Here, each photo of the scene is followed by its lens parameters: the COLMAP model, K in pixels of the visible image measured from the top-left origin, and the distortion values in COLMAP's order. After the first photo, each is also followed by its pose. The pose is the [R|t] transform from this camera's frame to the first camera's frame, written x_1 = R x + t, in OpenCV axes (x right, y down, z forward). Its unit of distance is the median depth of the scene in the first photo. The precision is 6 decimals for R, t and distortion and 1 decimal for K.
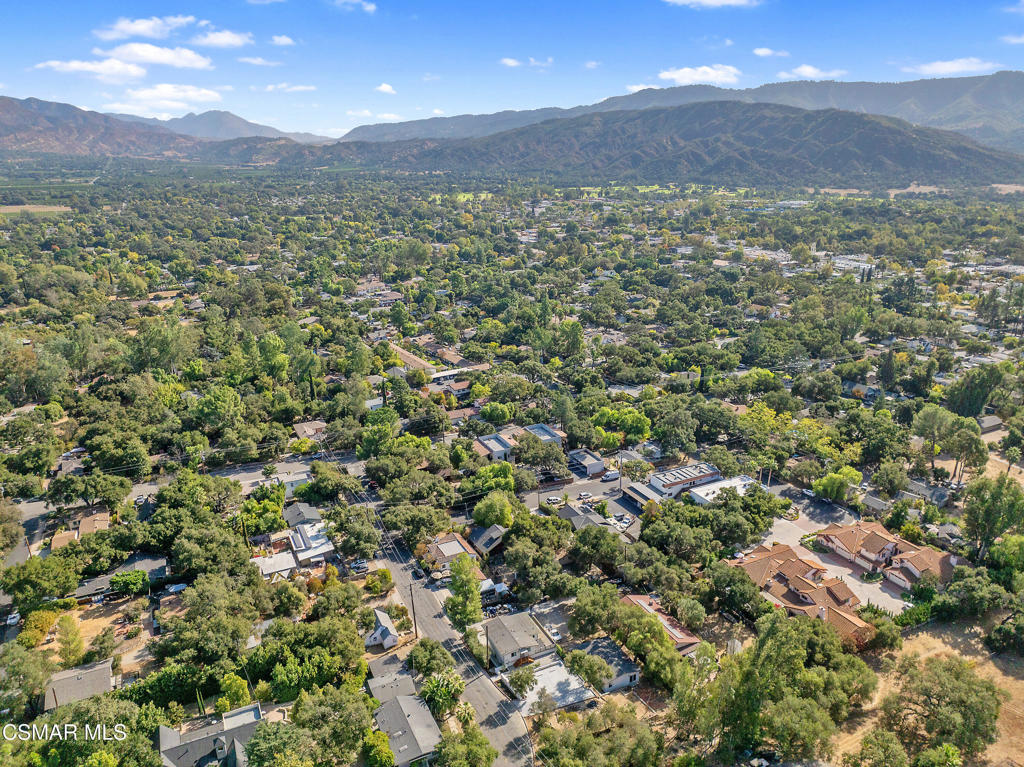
lens RADIAL K [[725.3, 0, 512.6], [0, 725.3, 379.7], [0, 0, 1]] dist [-0.043052, 0.013444]
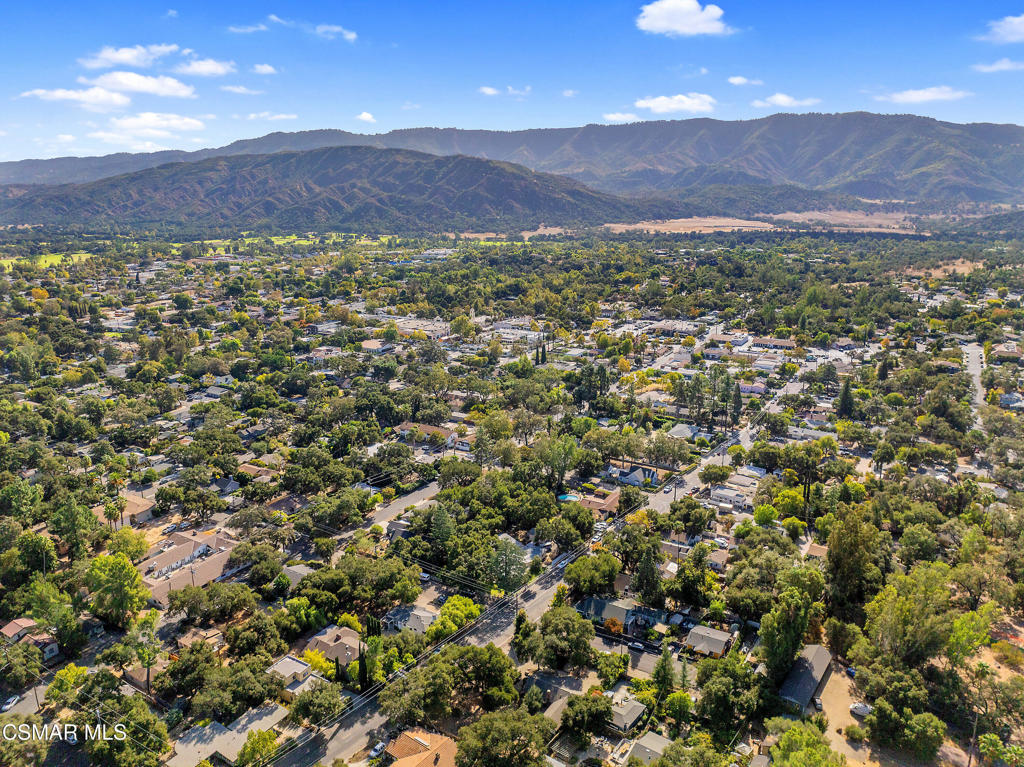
lens RADIAL K [[725.3, 0, 512.6], [0, 725.3, 379.7], [0, 0, 1]] dist [-0.043052, 0.013444]
pose [[0.890896, -0.114470, 0.439546, 0.032452], [0.138401, 0.990117, -0.022667, -0.040063], [-0.432607, 0.081028, 0.897934, 0.097921]]
